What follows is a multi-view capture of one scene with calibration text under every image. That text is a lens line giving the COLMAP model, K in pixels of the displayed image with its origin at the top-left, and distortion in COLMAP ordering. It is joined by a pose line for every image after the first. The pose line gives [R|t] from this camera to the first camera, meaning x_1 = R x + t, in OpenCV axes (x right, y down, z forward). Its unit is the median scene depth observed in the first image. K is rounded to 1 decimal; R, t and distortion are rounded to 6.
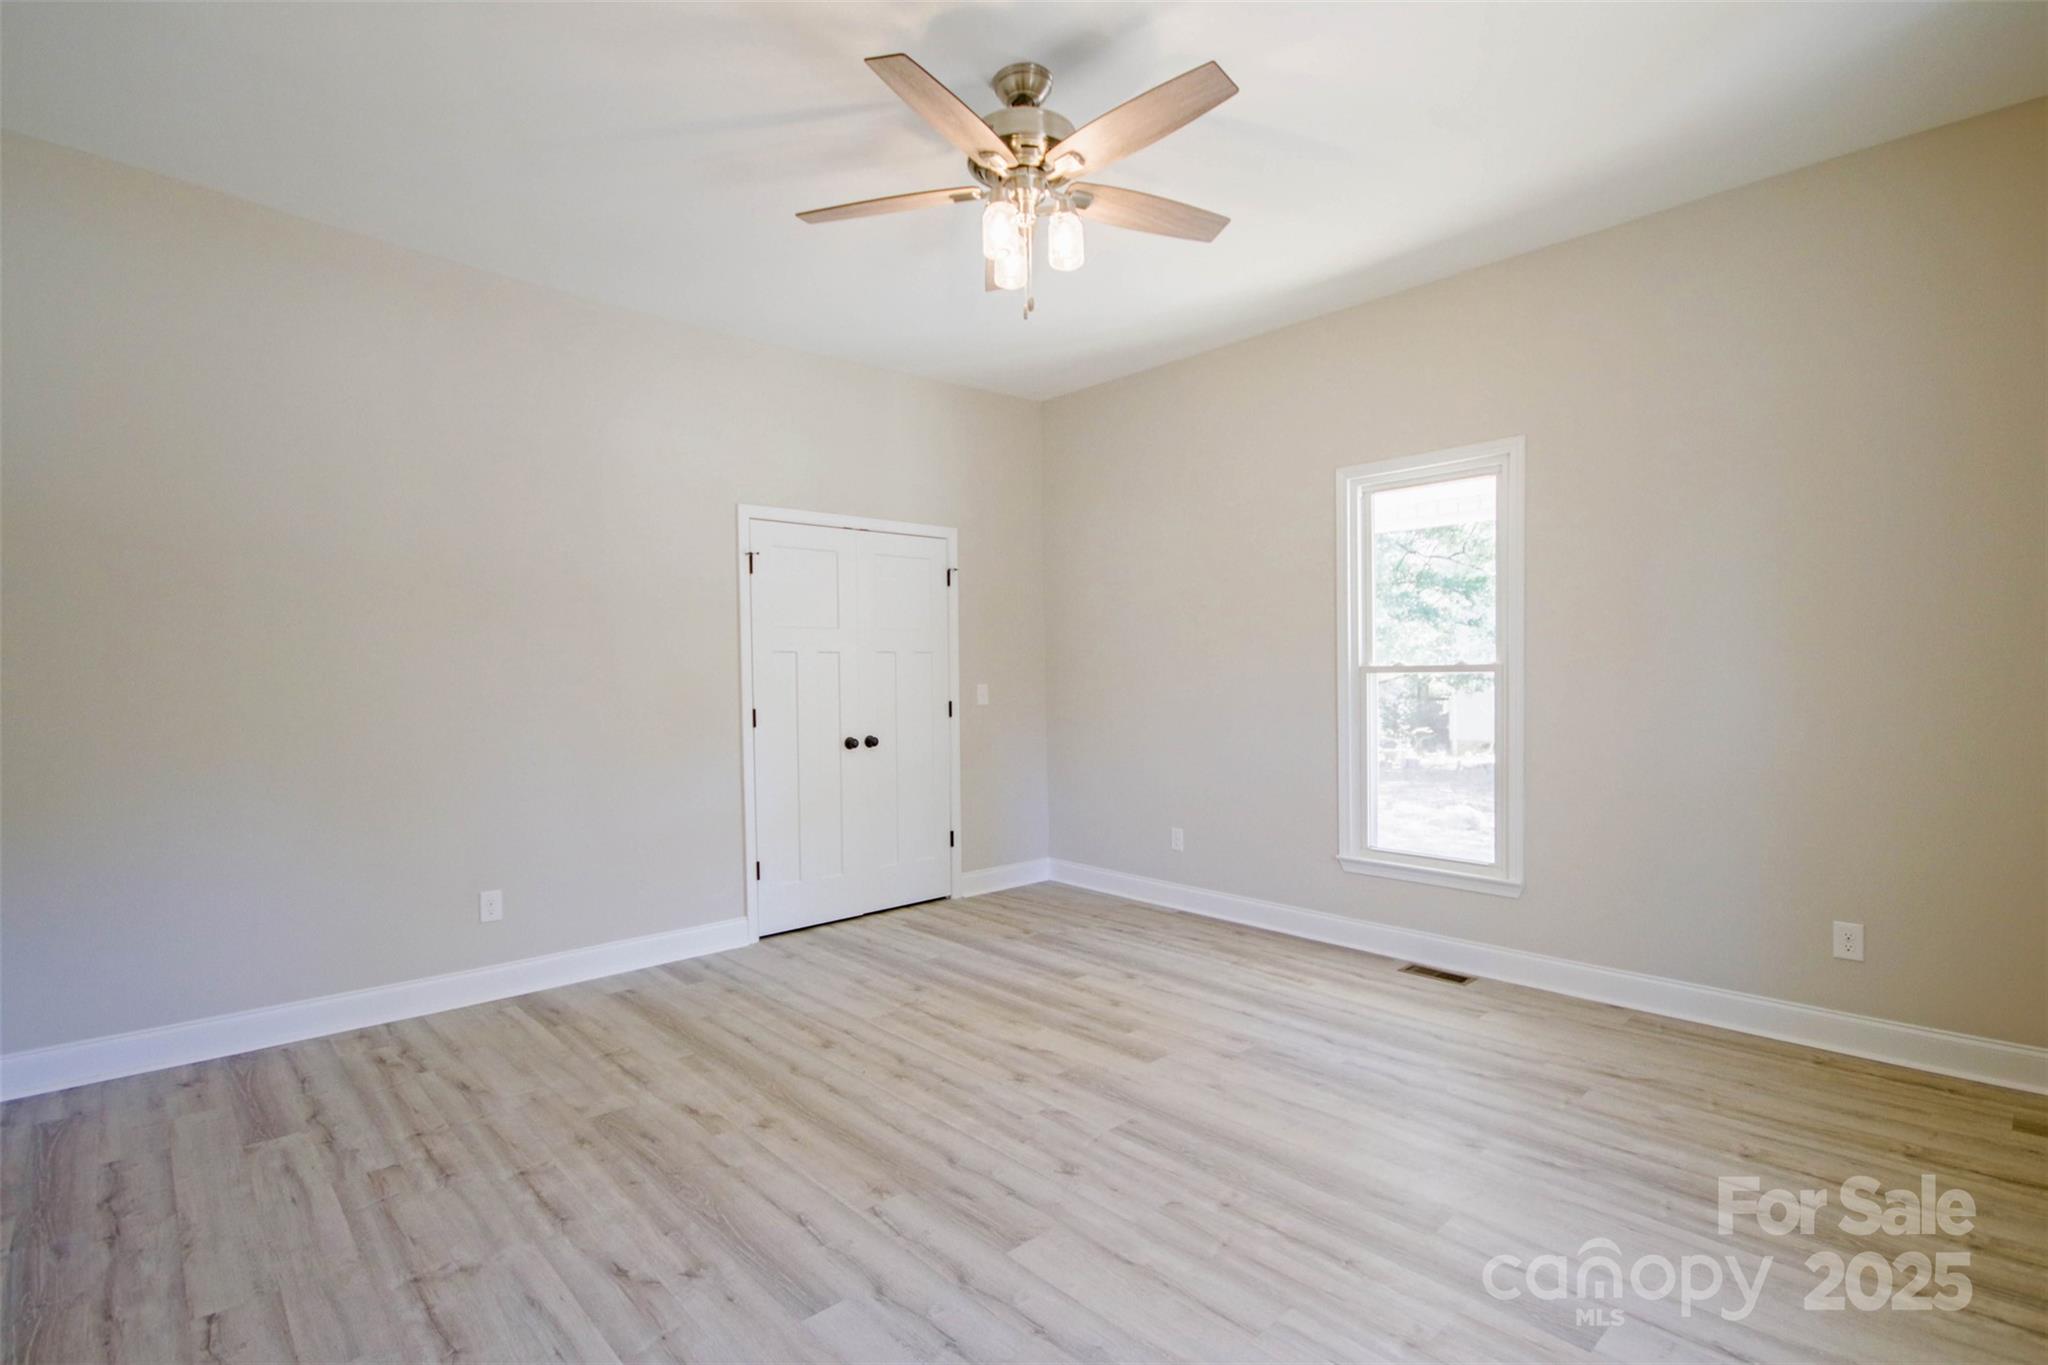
lens RADIAL K [[962.4, 0, 1013.9], [0, 962.4, 692.5], [0, 0, 1]] dist [-0.003197, -0.000145]
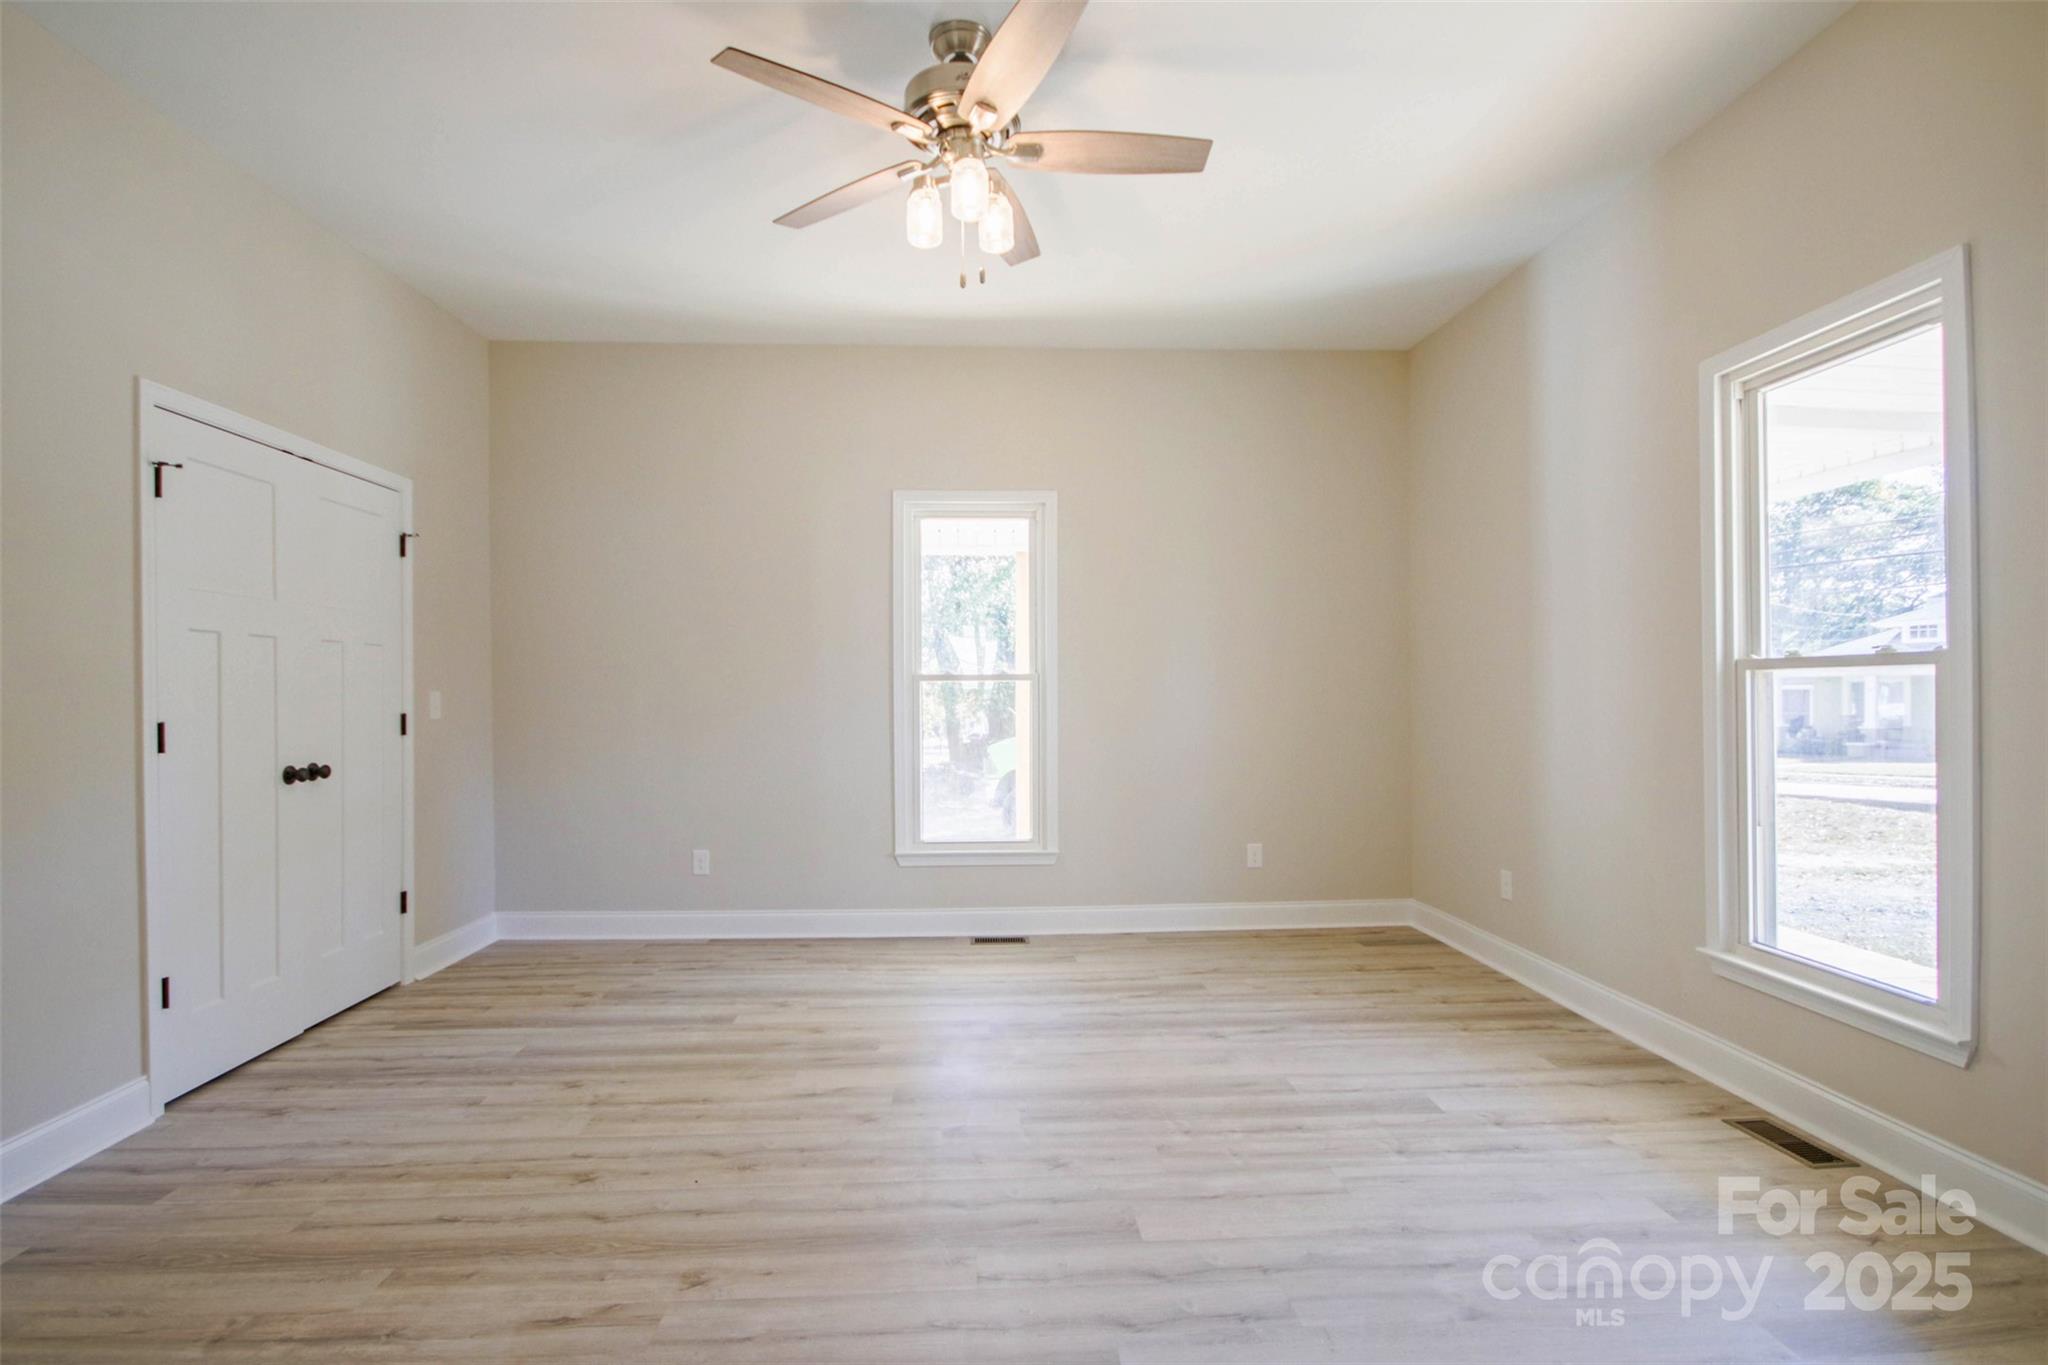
lens RADIAL K [[962.4, 0, 1013.9], [0, 962.4, 692.5], [0, 0, 1]] dist [-0.003197, -0.000145]
pose [[0.639821, 0.009407, 0.768467, -0.485419], [0.013612, 0.999630, -0.023570, 0.024351], [-0.768404, 0.025541, 0.639455, 0.259258]]
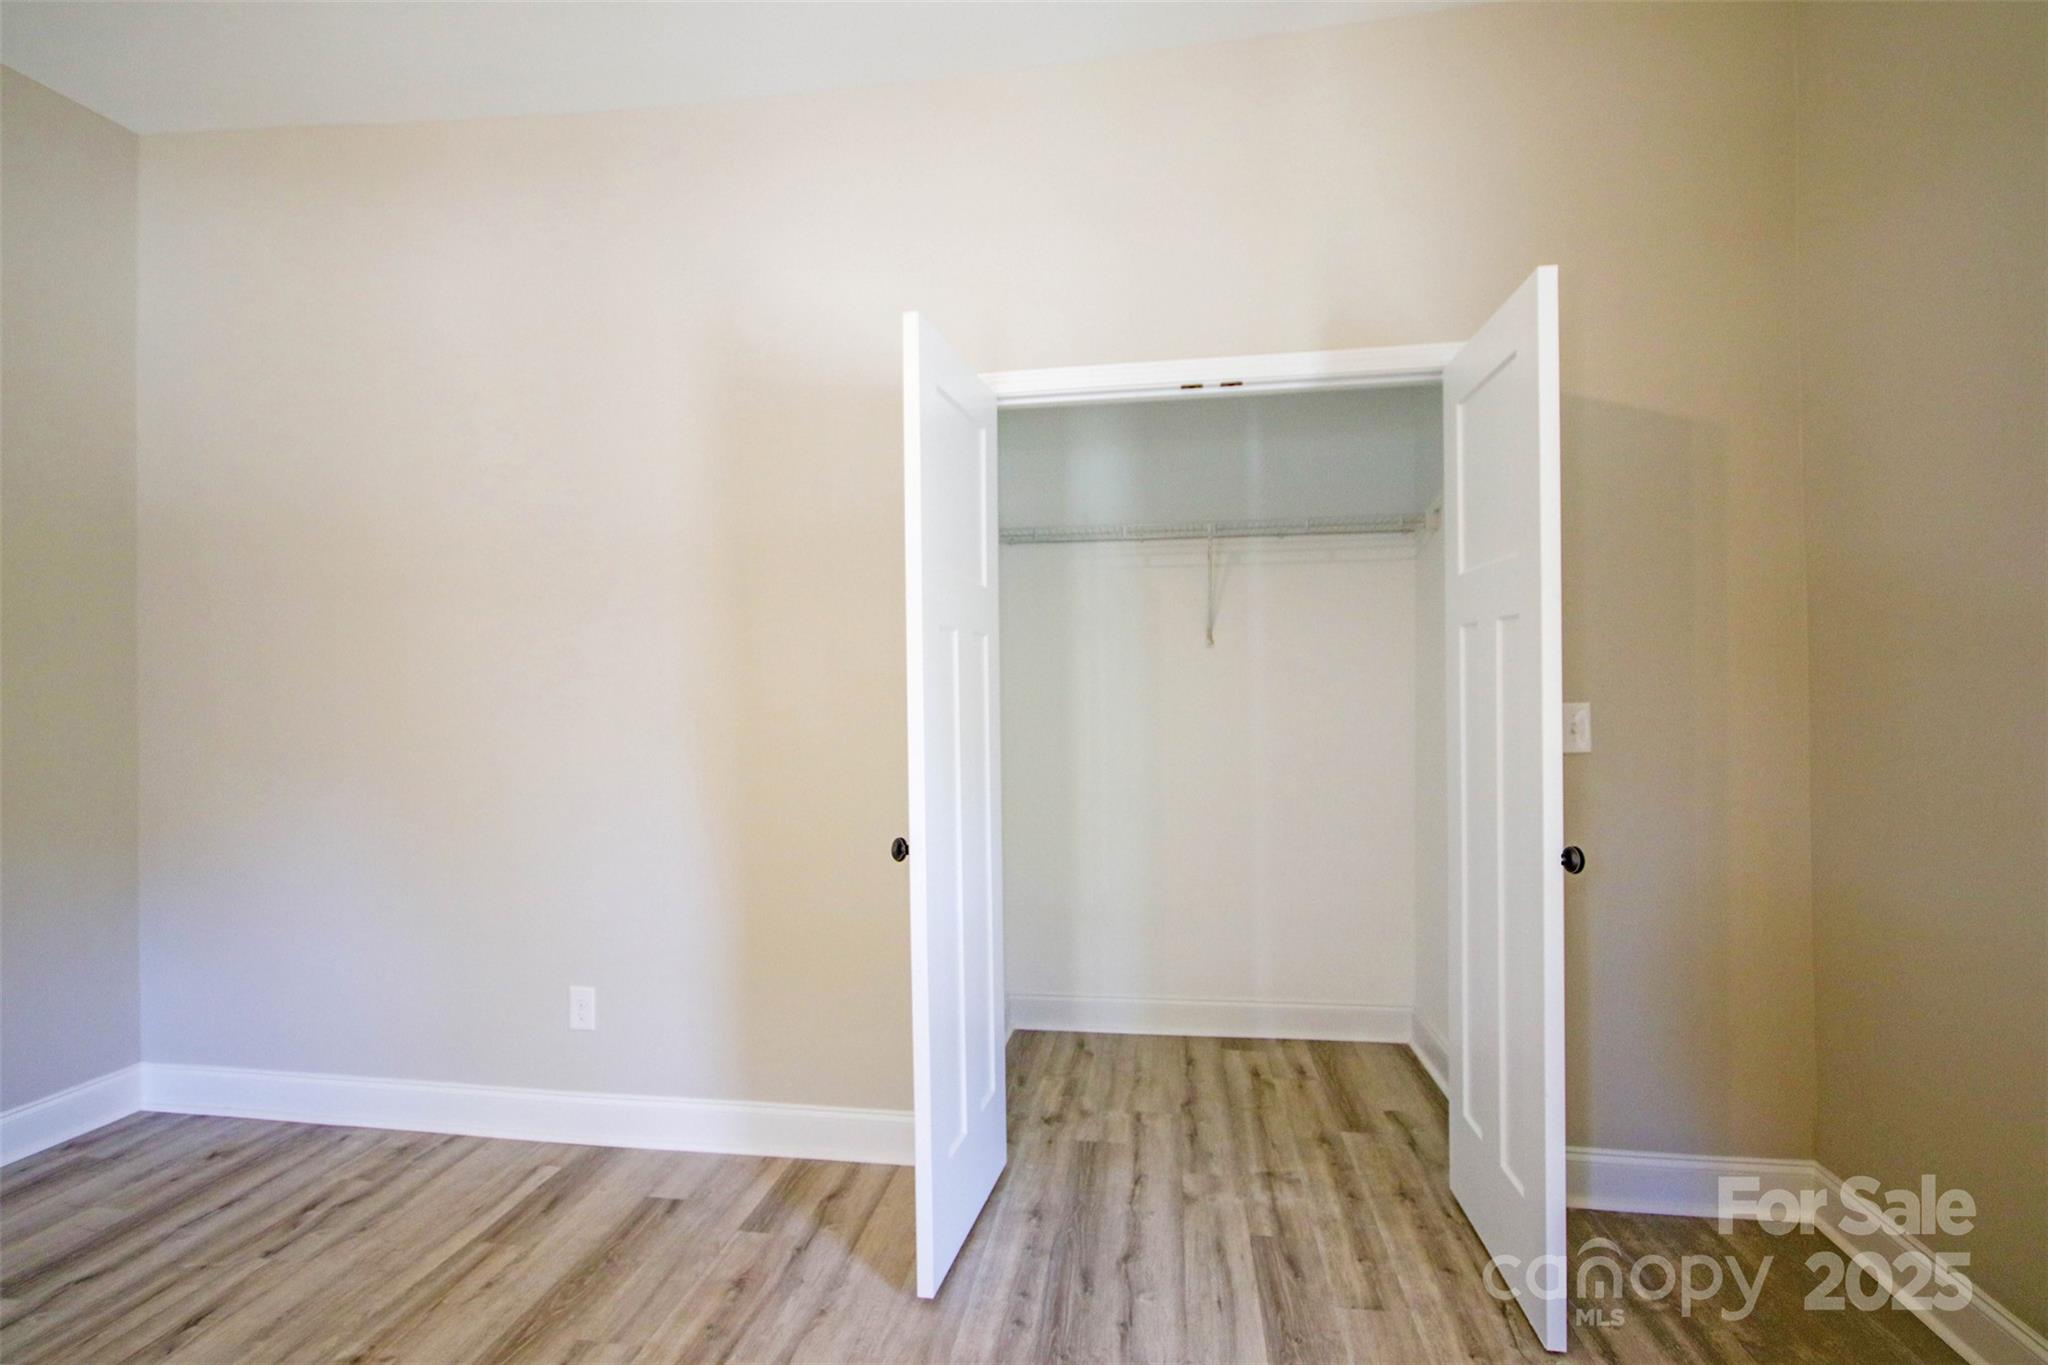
lens RADIAL K [[986.1, 0, 1024.0], [0, 986.1, 682.5], [0, 0, 1]] dist [-0.007038, -0.001051]
pose [[0.624792, 0.005634, -0.780771, 0.234690], [-0.012571, 0.999917, -0.002844, -0.021295], [0.780690, 0.011592, 0.624811, 0.826443]]
